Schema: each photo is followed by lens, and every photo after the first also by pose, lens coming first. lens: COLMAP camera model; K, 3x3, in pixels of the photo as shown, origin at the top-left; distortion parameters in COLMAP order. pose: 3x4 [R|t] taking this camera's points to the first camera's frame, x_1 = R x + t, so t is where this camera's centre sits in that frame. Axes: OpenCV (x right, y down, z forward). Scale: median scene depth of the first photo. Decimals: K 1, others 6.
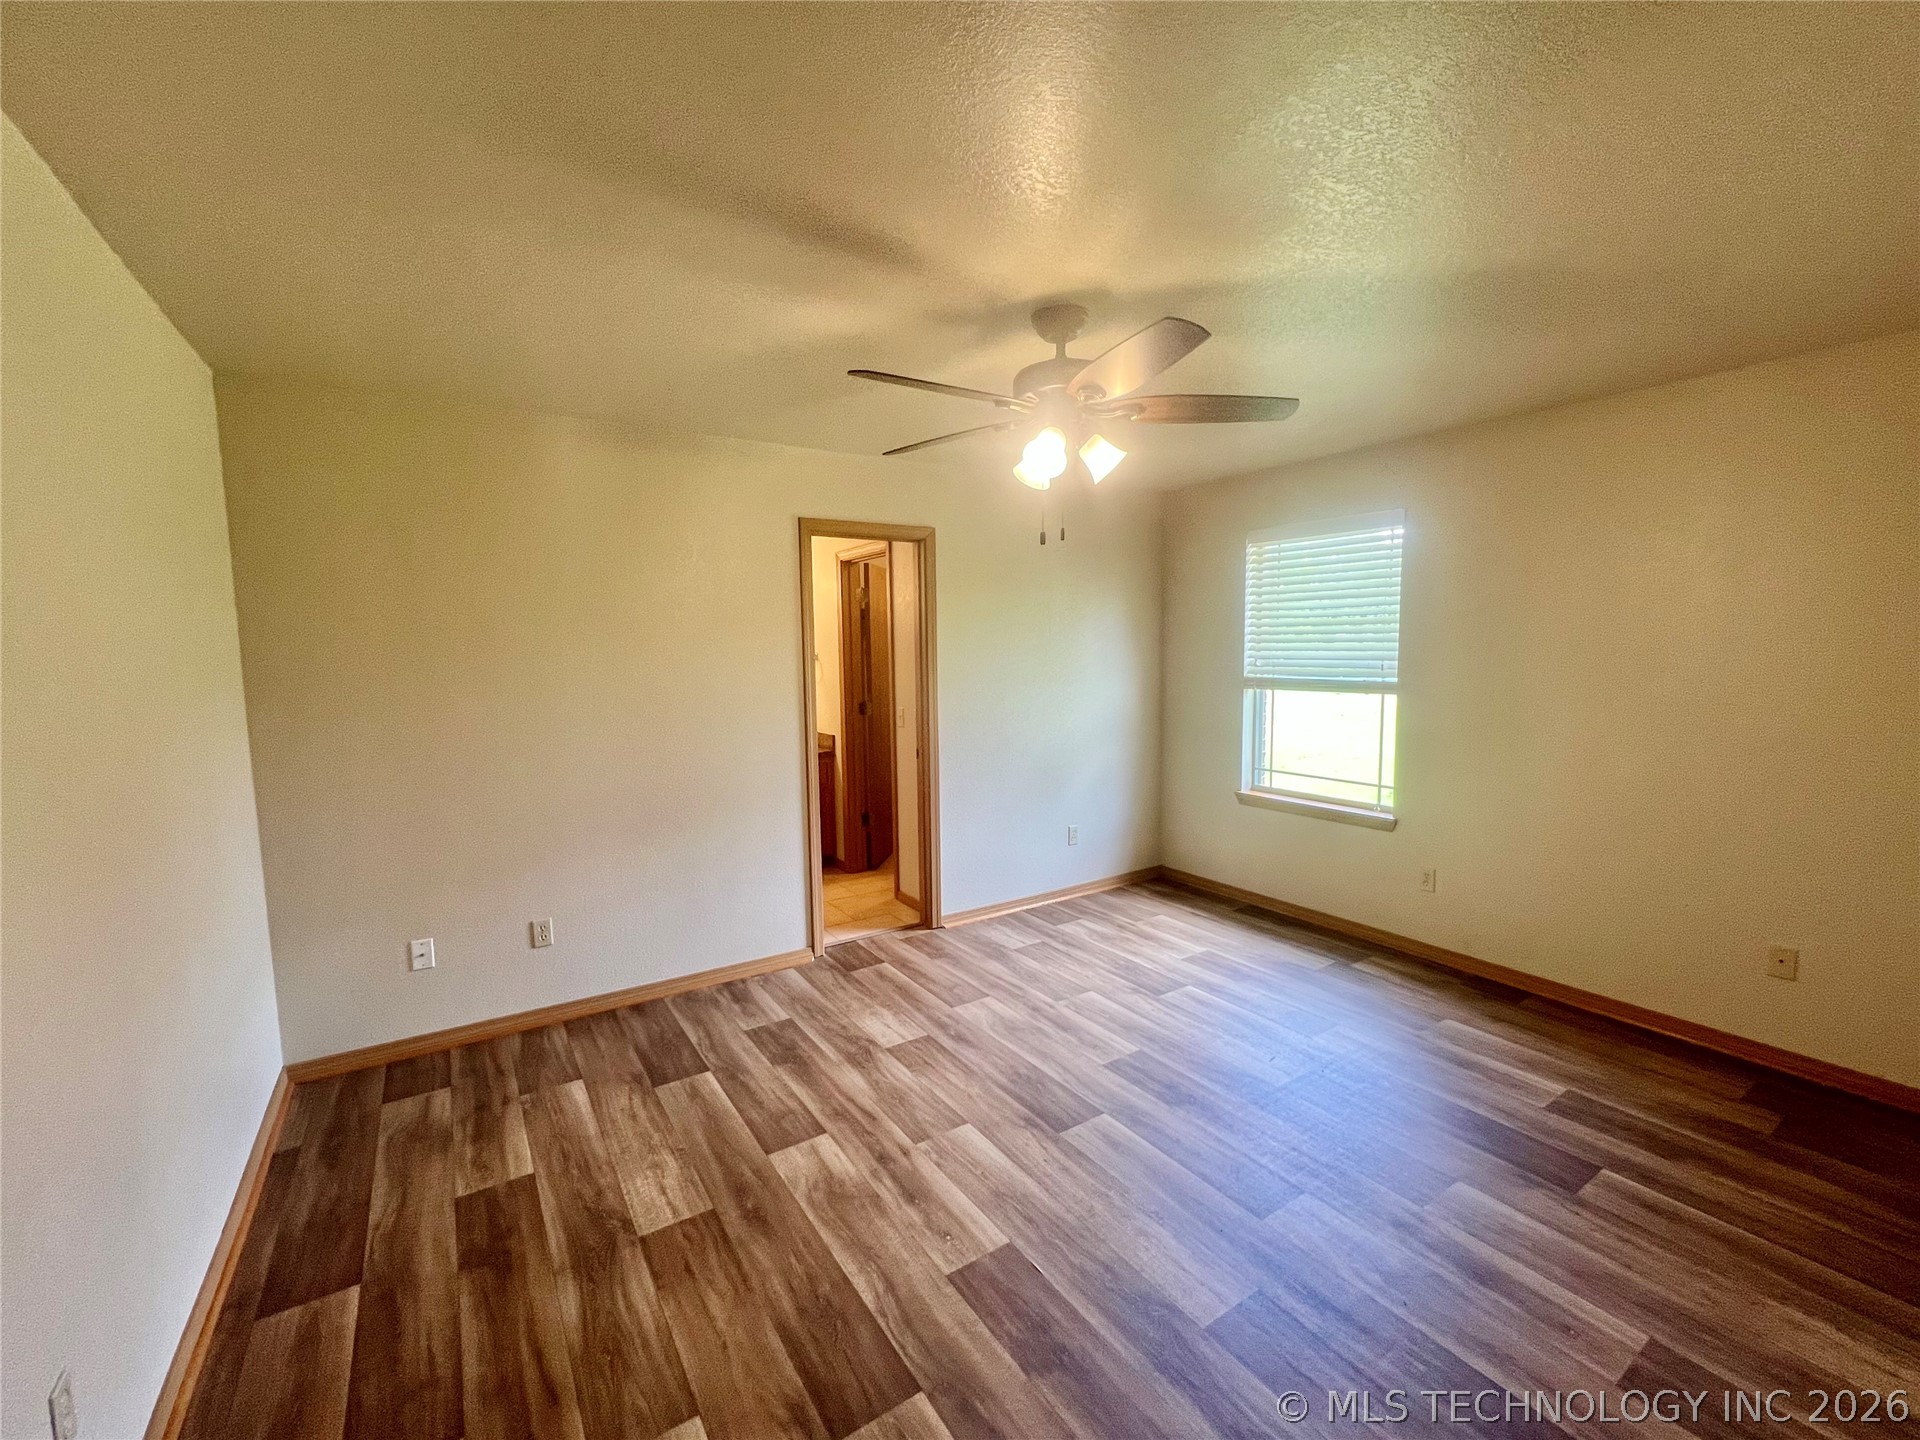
lens RADIAL K [[803.9, 0, 962.5], [0, 803.9, 728.2], [0, 0, 1]] dist [0.012328, -0.000025]
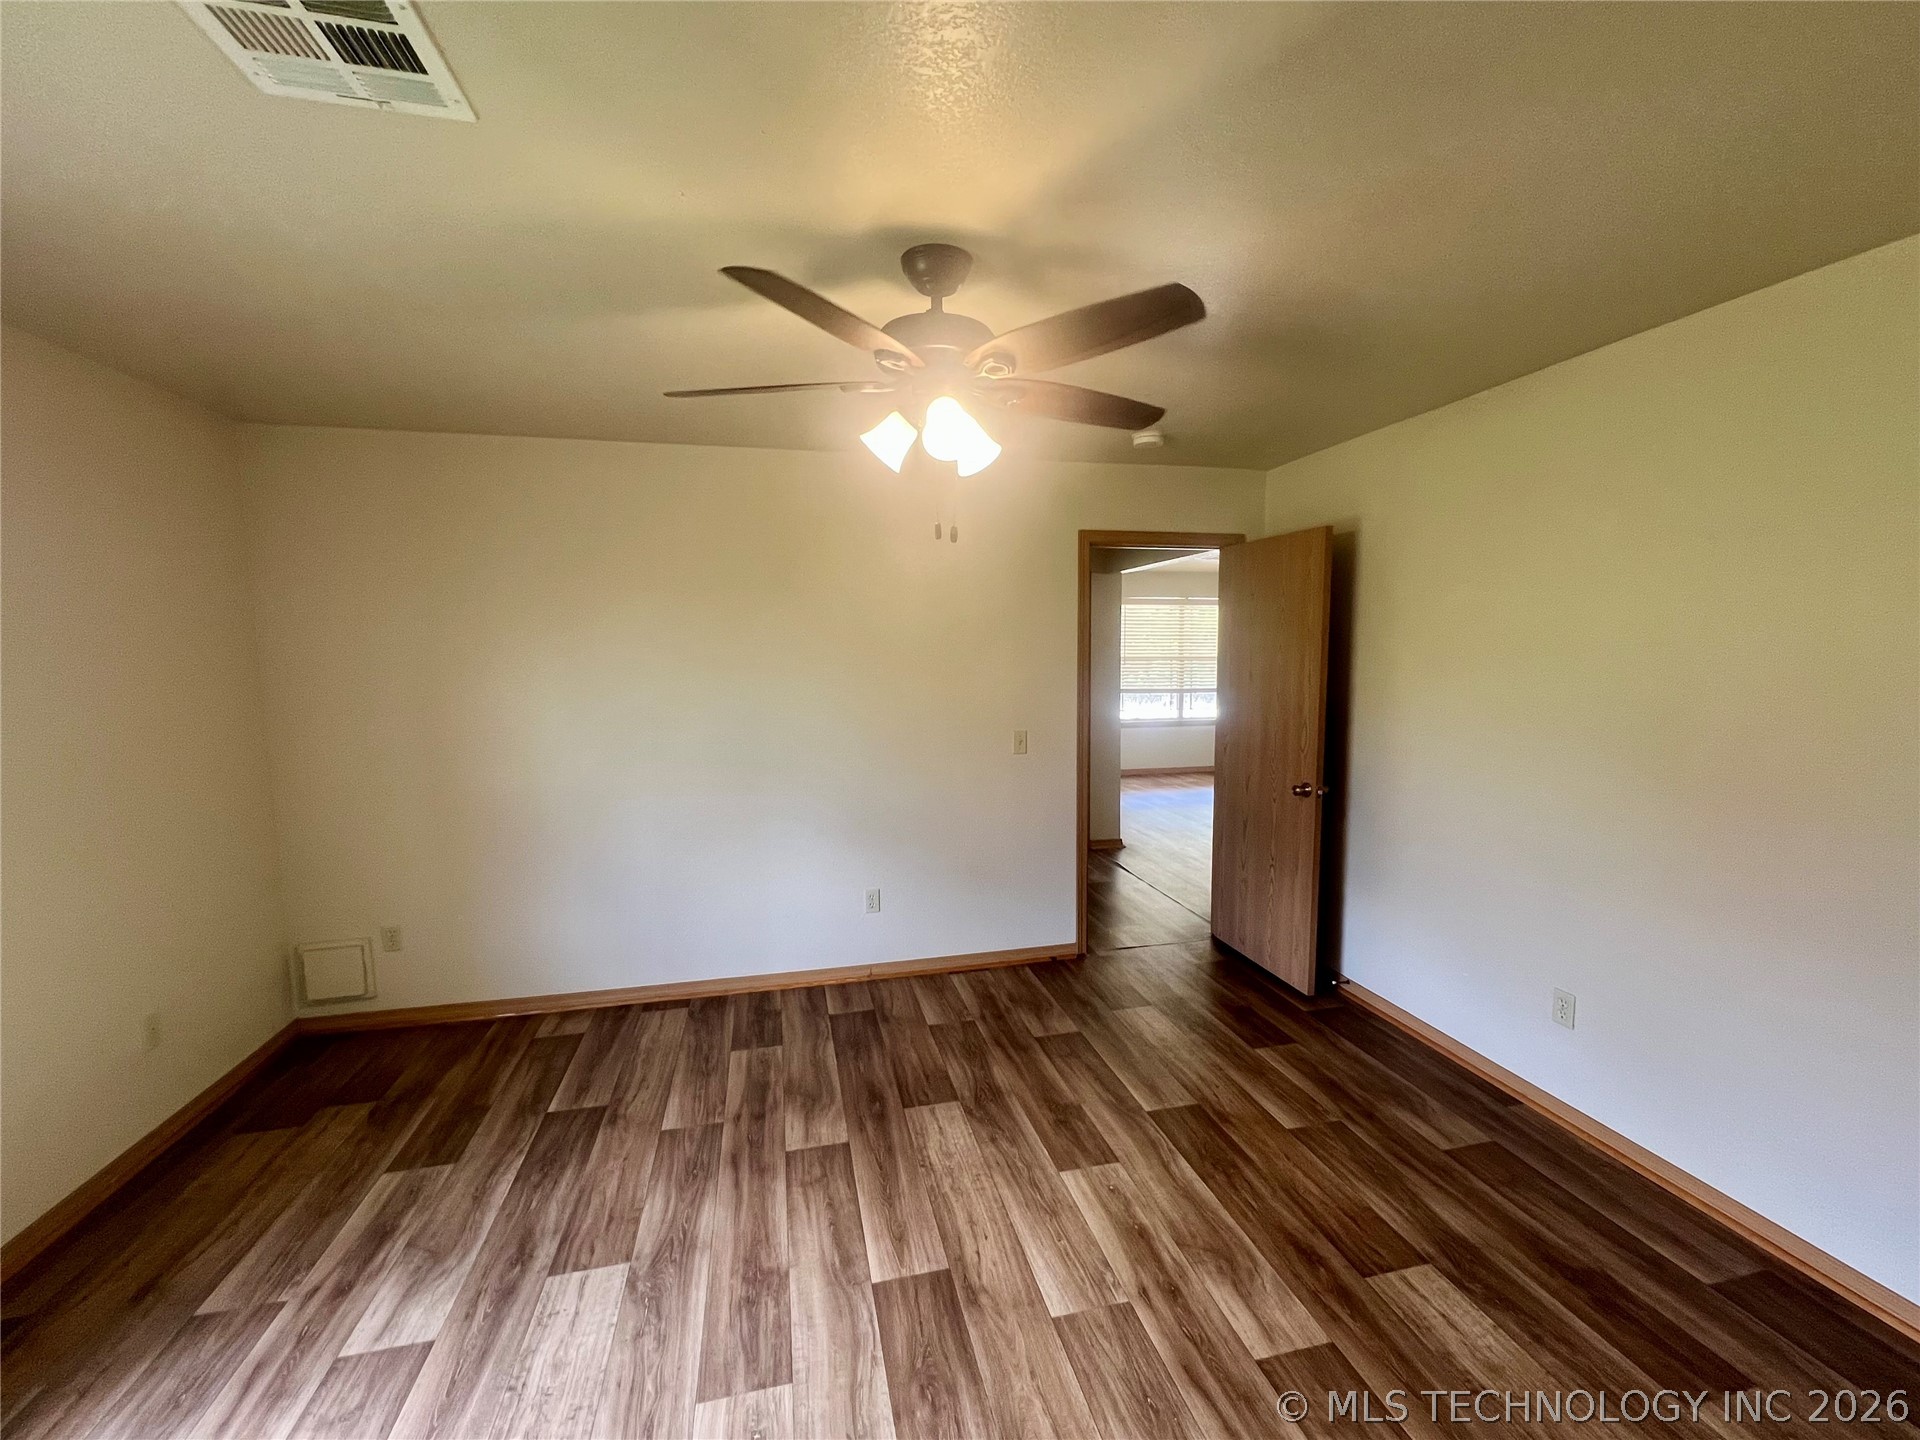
lens RADIAL K [[803.9, 0, 962.5], [0, 803.9, 728.2], [0, 0, 1]] dist [0.012328, -0.000025]
pose [[-0.939961, -0.012436, 0.341055, -0.169222], [0.057055, 0.979546, 0.192963, -0.191786], [-0.336479, 0.200837, -0.920025, 1.691333]]
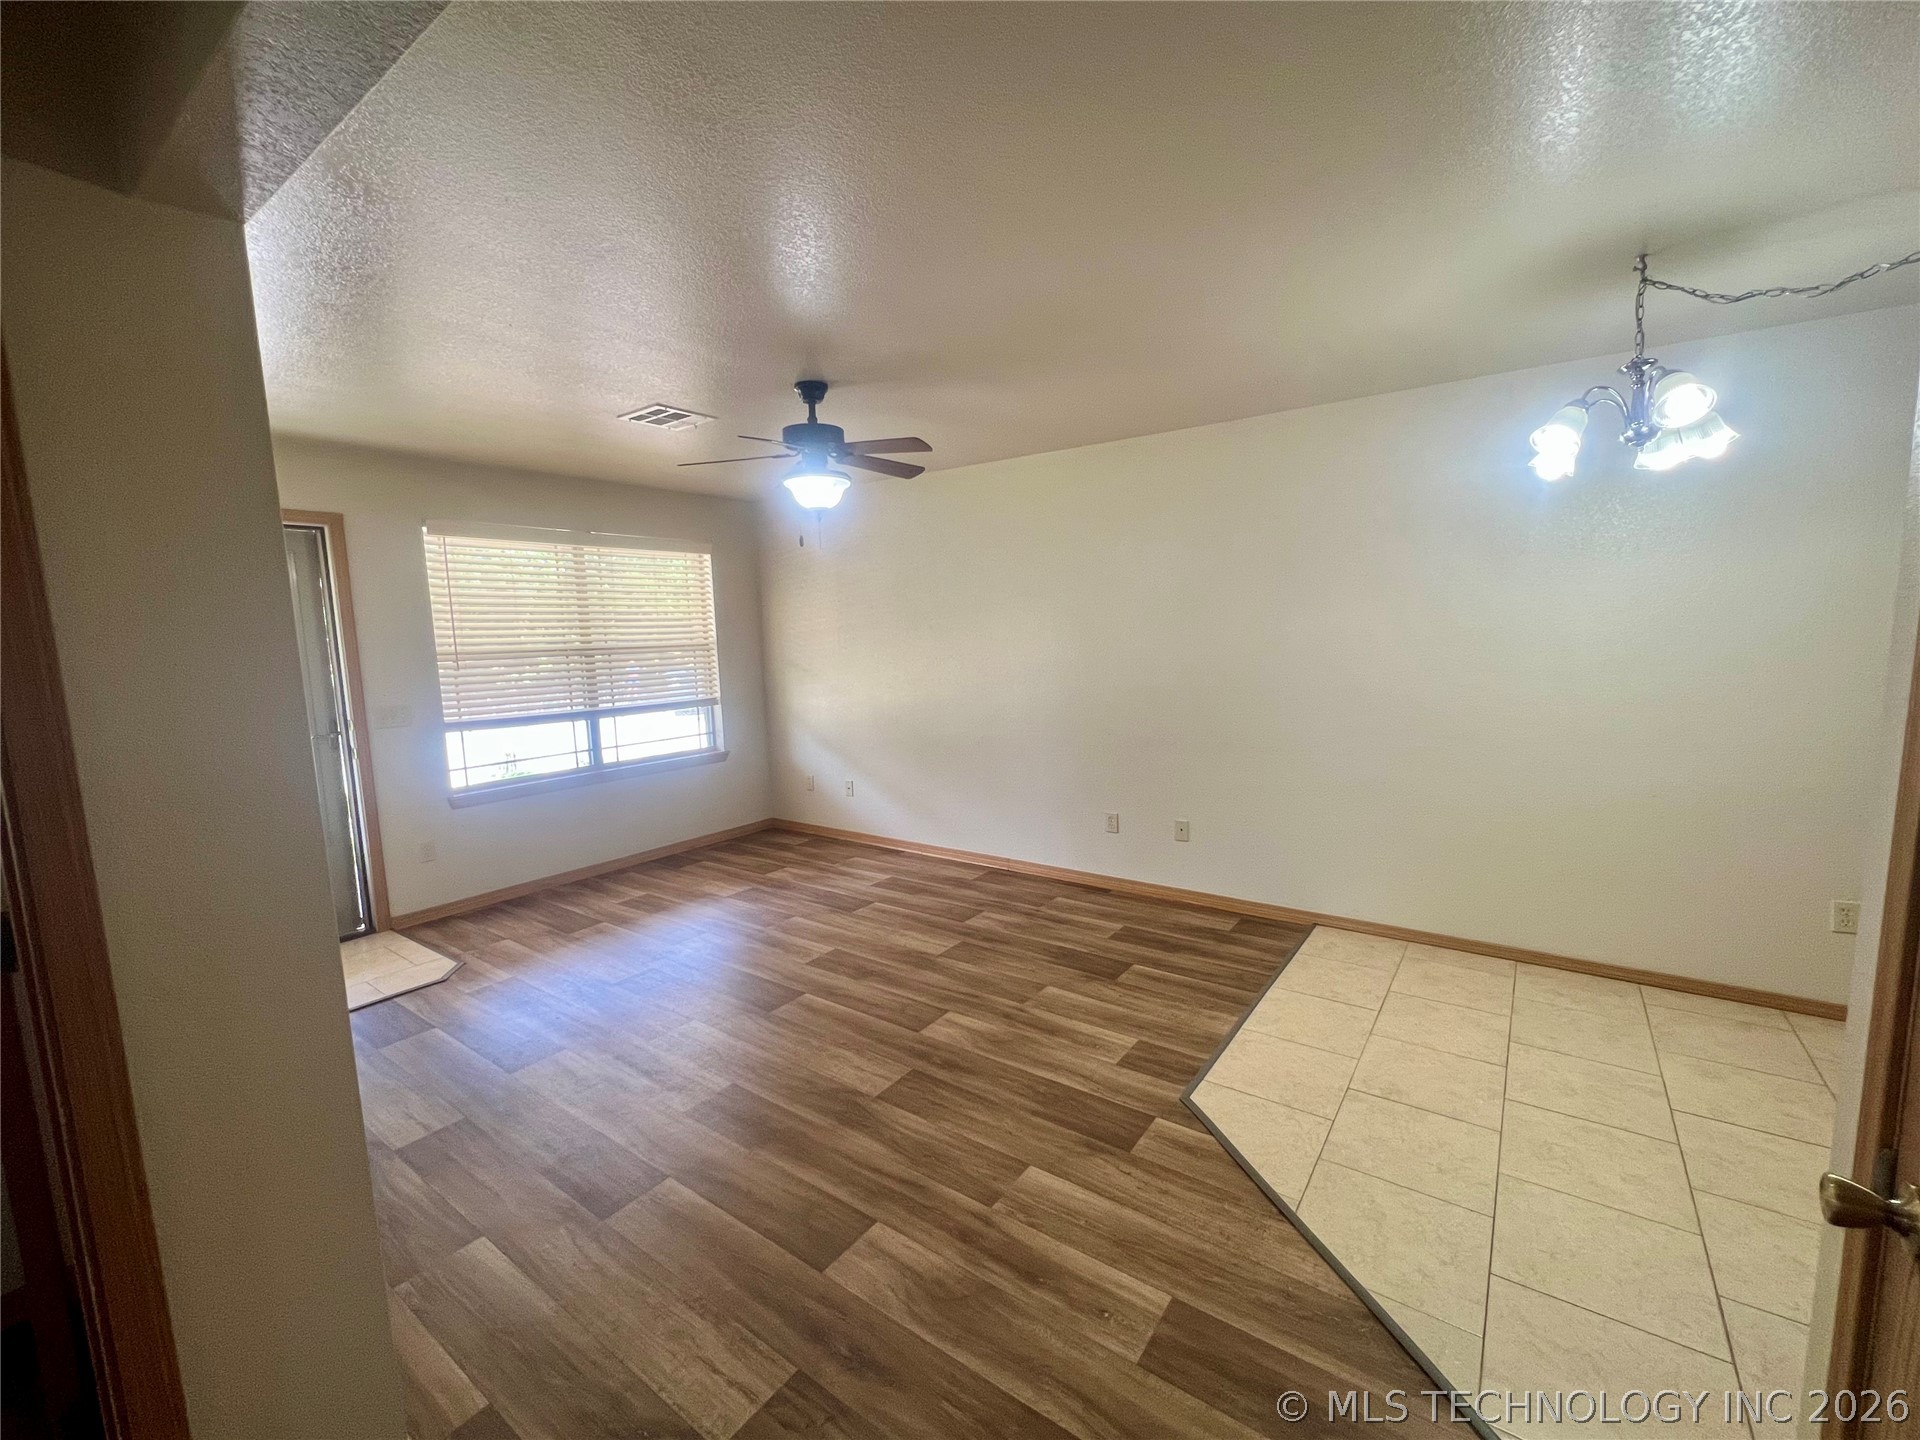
lens RADIAL K [[803.9, 0, 962.5], [0, 803.9, 728.2], [0, 0, 1]] dist [0.012328, -0.000025]
pose [[0.934809, -0.055713, 0.350753, -0.358021], [0.049685, 0.998422, 0.026169, -0.004998], [-0.351657, -0.007036, 0.936102, 0.231615]]
